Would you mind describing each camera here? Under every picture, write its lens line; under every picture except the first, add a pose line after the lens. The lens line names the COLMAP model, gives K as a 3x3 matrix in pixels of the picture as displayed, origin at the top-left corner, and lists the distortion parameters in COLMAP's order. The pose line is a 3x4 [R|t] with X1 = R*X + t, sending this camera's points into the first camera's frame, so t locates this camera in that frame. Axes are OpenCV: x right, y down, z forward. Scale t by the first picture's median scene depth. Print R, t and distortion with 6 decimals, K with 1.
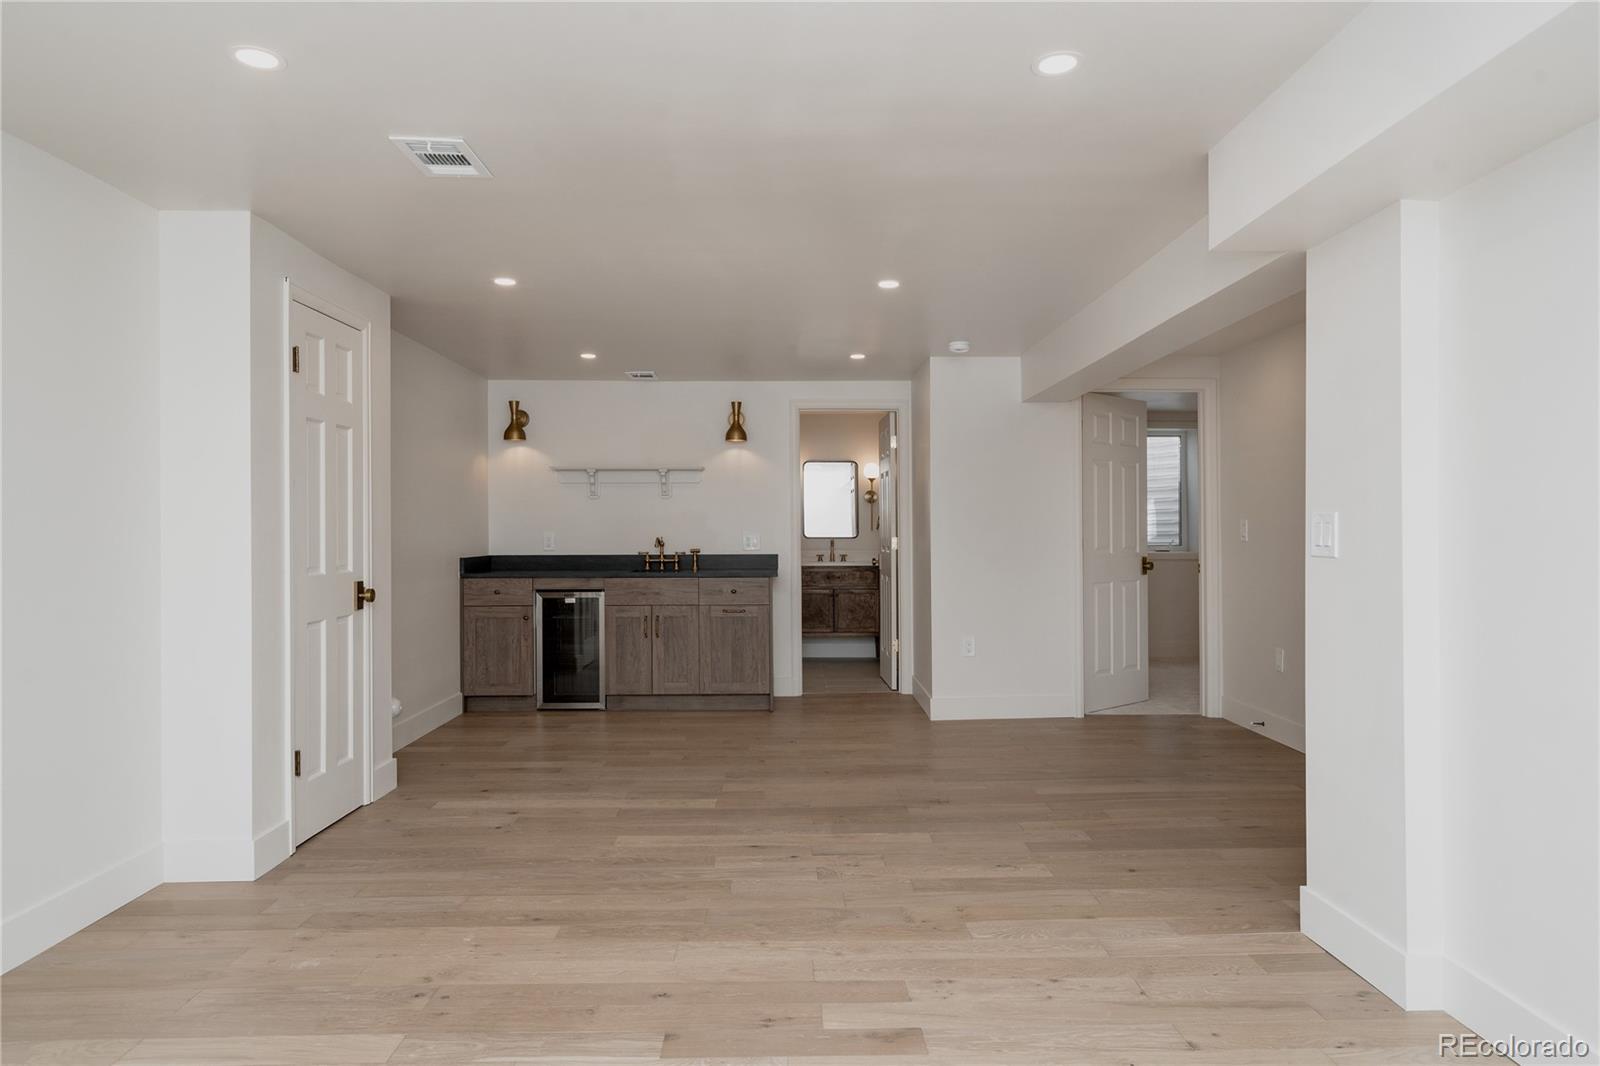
lens RADIAL K [[1017.2, 0, 864.0], [0, 1017.2, 555.6], [0, 0, 1]] dist [-0.002889, -0.000679]
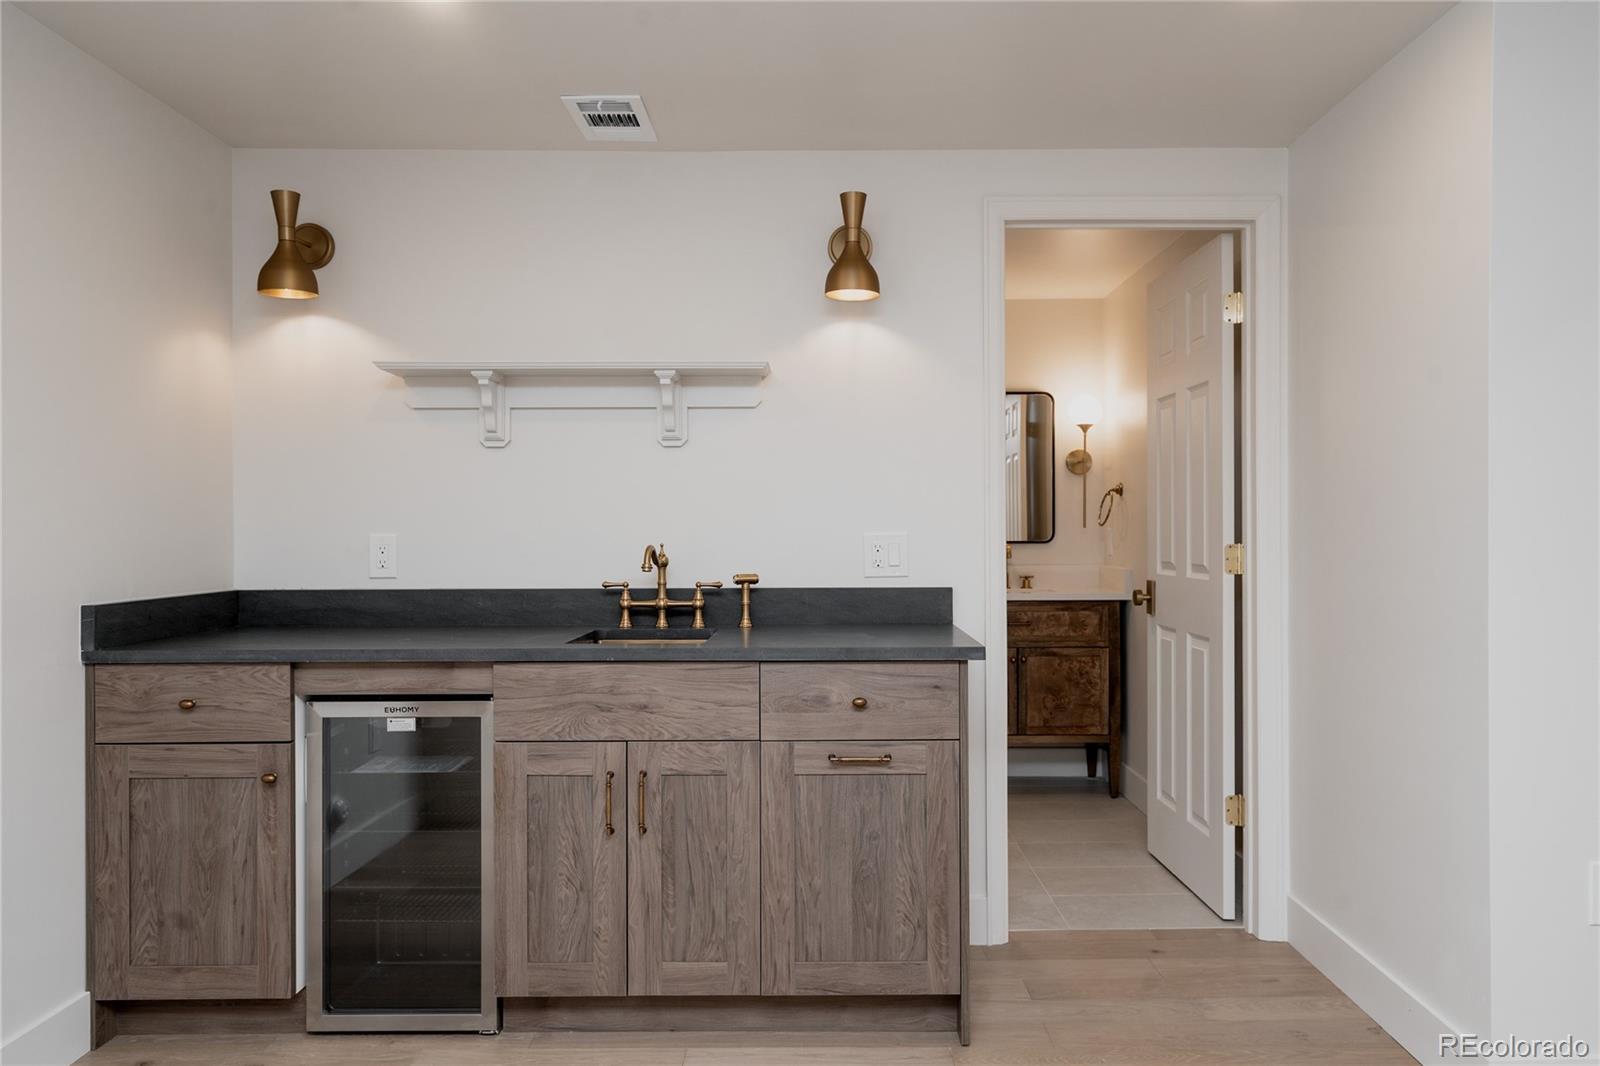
lens RADIAL K [[1095.6, 0, 801.7], [0, 1095.6, 529.3], [0, 0, 1]] dist [0.005116, 0.000333]
pose [[0.995458, -0.001526, -0.095185, -0.112507], [-0.000789, 0.999705, -0.024283, -0.014784], [0.095194, 0.024248, 0.995163, 0.626595]]
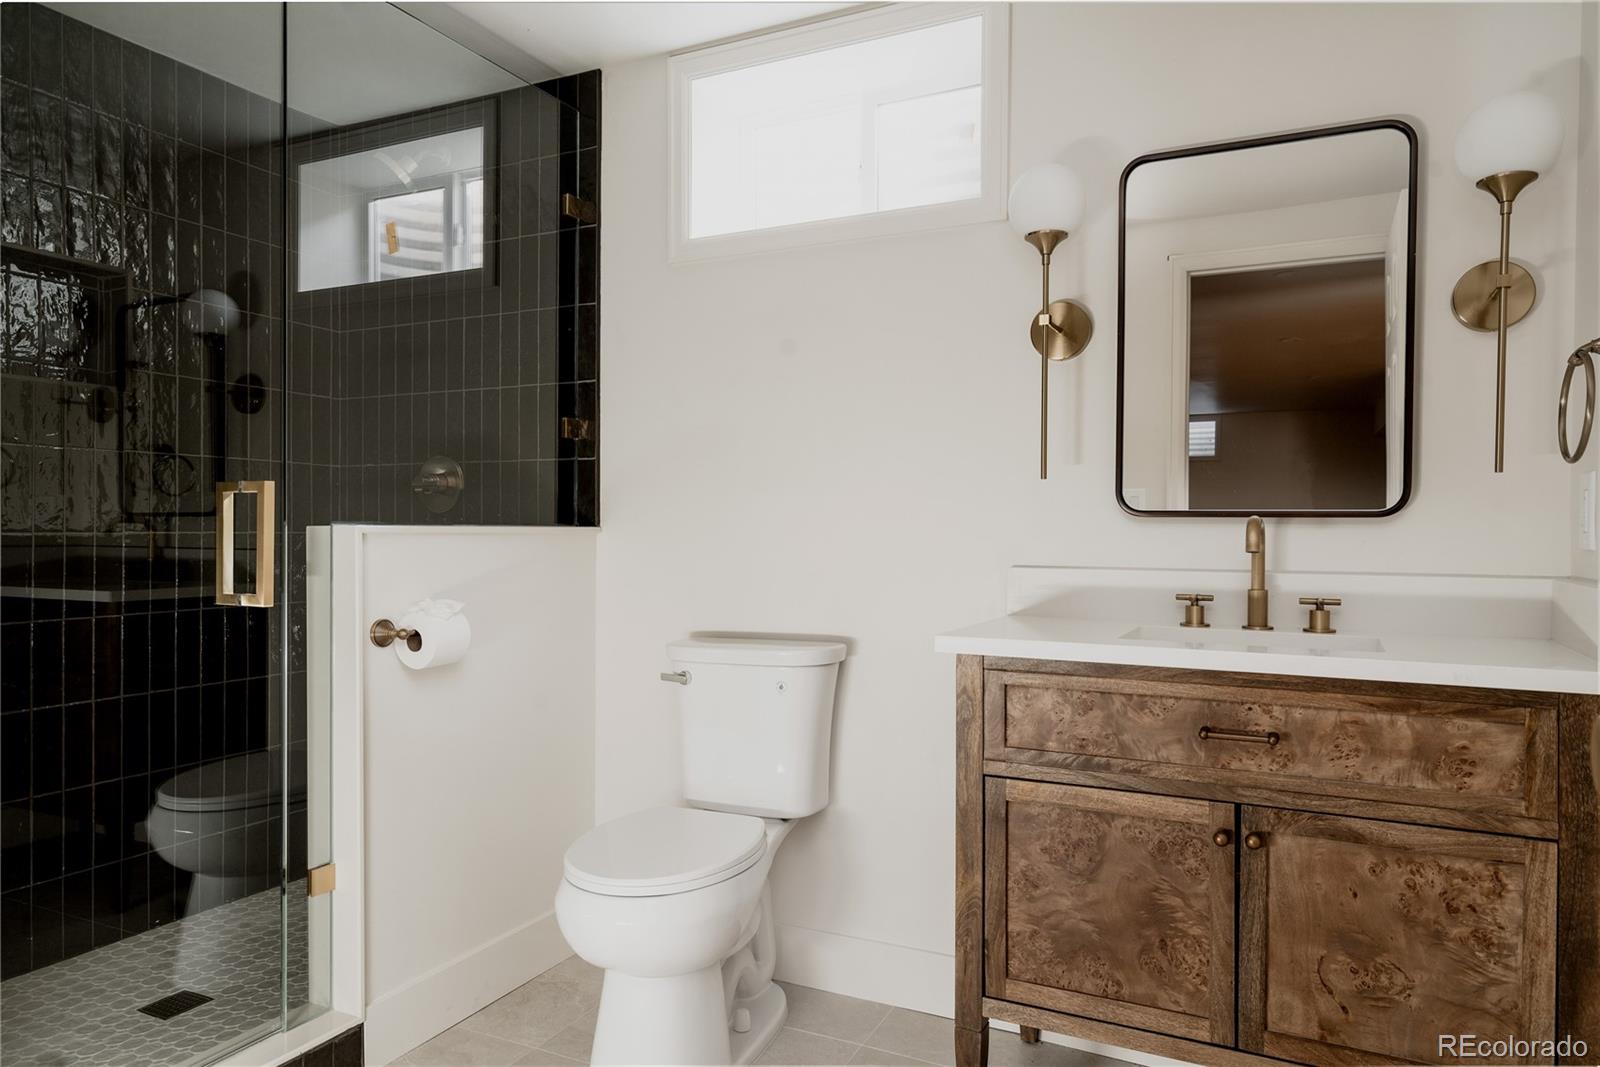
lens RADIAL K [[1020.6, 0, 793.9], [0, 1020.6, 538.1], [0, 0, 1]] dist [0.010557, 0.002358]
pose [[0.850013, 0.013907, -0.526577, -0.003499], [-0.021951, 0.999718, -0.009032, -0.012276], [0.526304, 0.019236, 0.850079, 1.098556]]
